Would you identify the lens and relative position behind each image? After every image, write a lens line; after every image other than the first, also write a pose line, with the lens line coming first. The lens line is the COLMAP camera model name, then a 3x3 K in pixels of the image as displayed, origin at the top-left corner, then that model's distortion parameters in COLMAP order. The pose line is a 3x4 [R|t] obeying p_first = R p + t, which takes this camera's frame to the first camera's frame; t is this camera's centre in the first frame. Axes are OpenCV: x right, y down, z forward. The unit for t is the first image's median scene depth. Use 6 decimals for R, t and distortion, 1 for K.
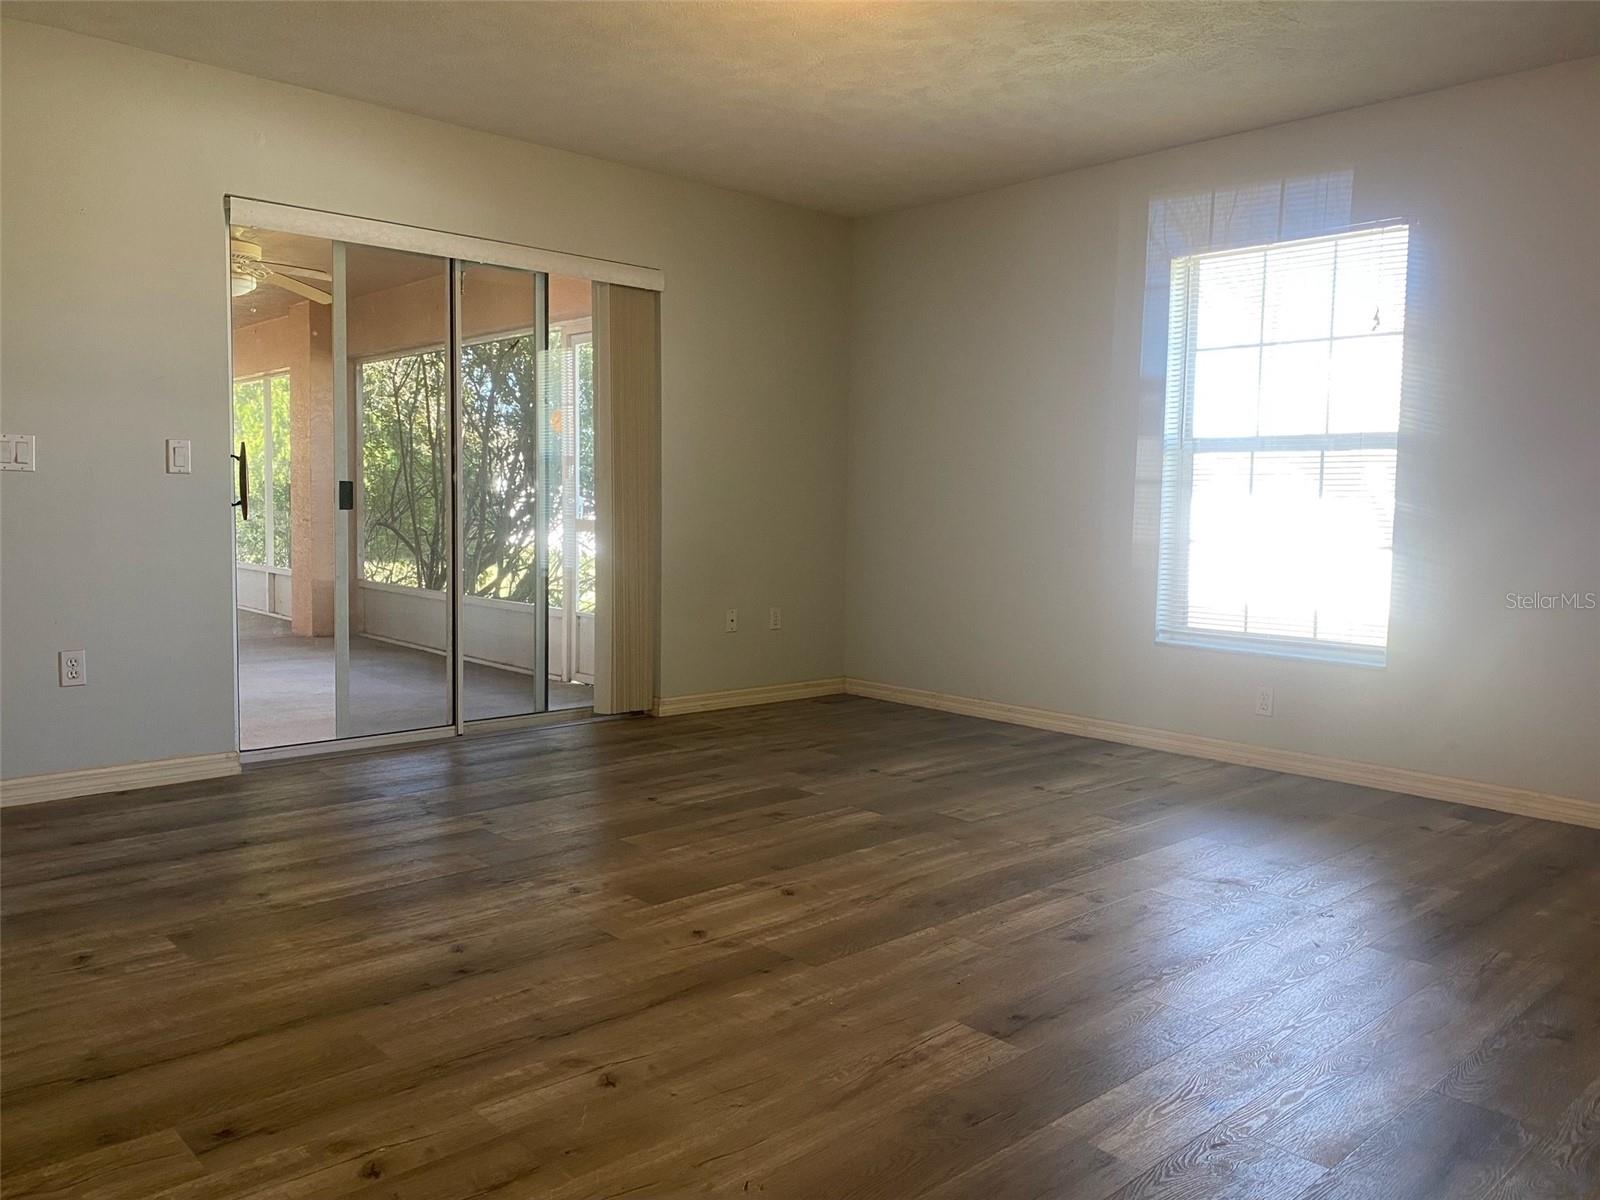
lens RADIAL K [[1223.3, 0, 800.7], [0, 1223.3, 595.3], [0, 0, 1]] dist [0.043153, -0.043092]
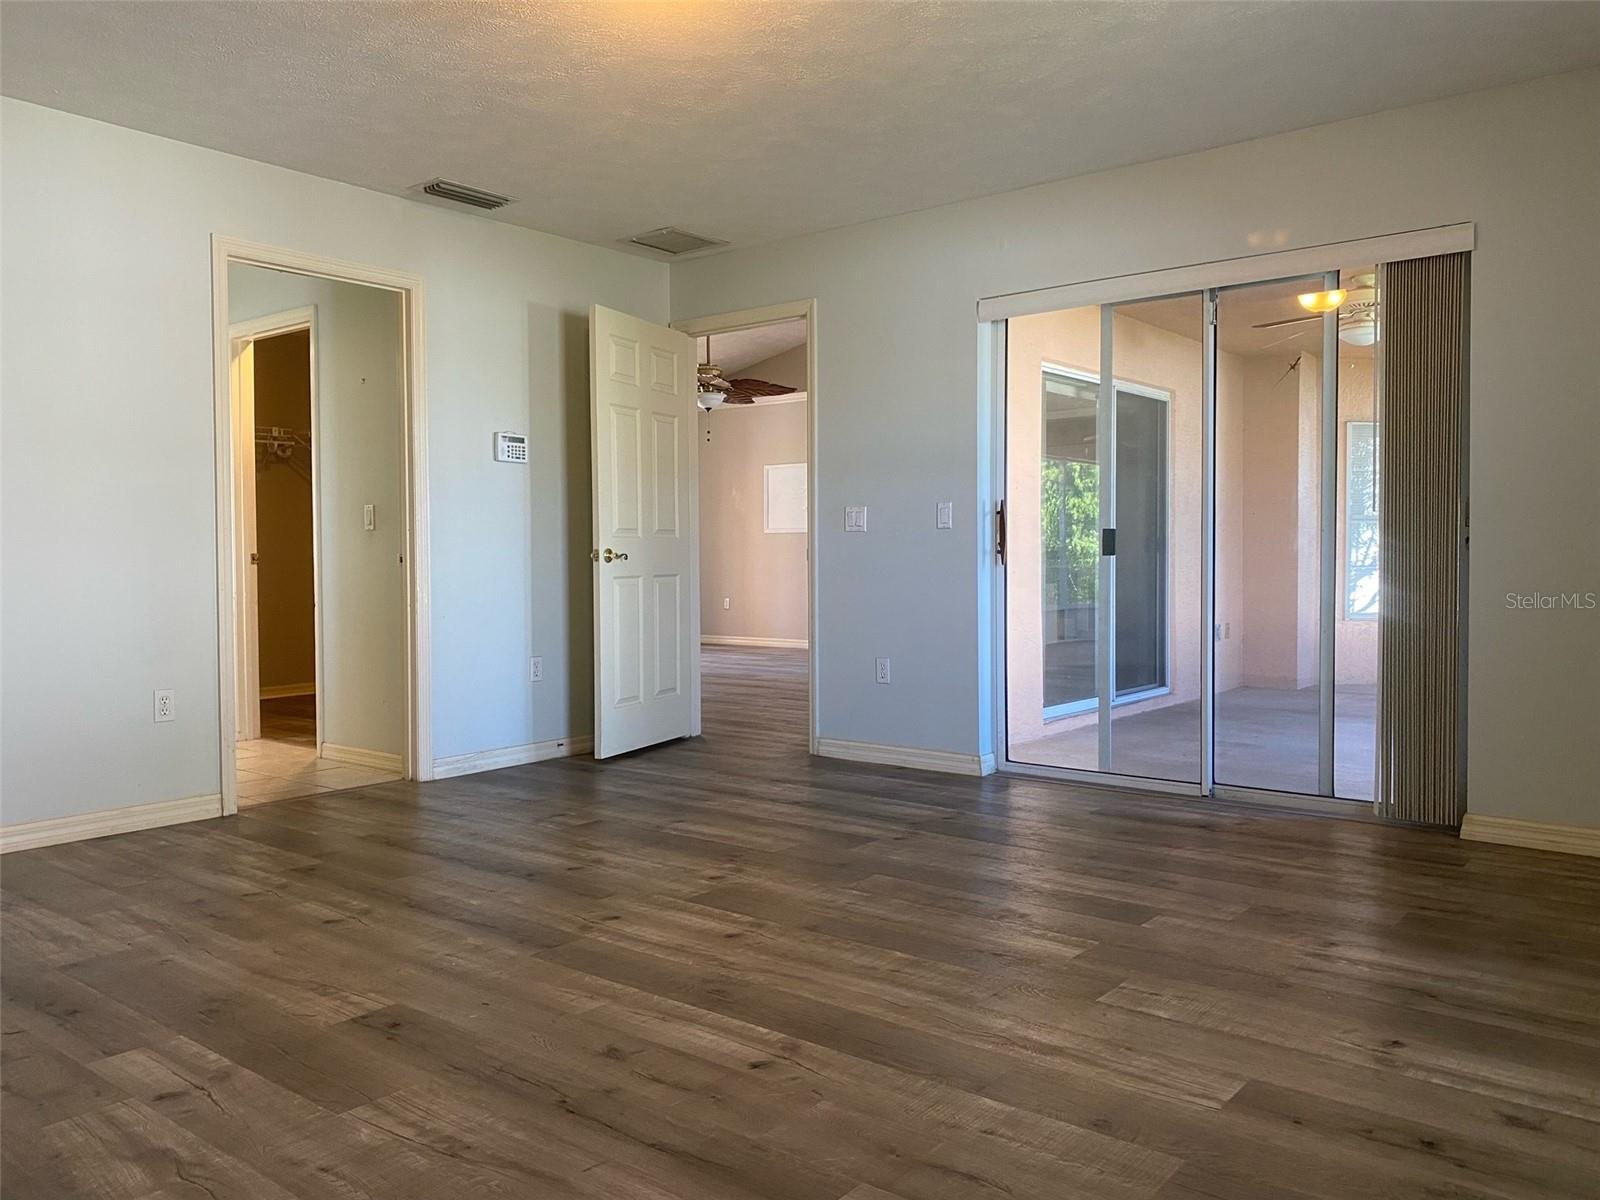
lens RADIAL K [[1223.3, 0, 800.7], [0, 1223.3, 595.3], [0, 0, 1]] dist [0.043153, -0.043092]
pose [[0.153546, 0.026029, -0.987799, 0.970211], [-0.069859, 0.997438, 0.015424, -0.049638], [0.985669, 0.066638, 0.154971, 0.886665]]
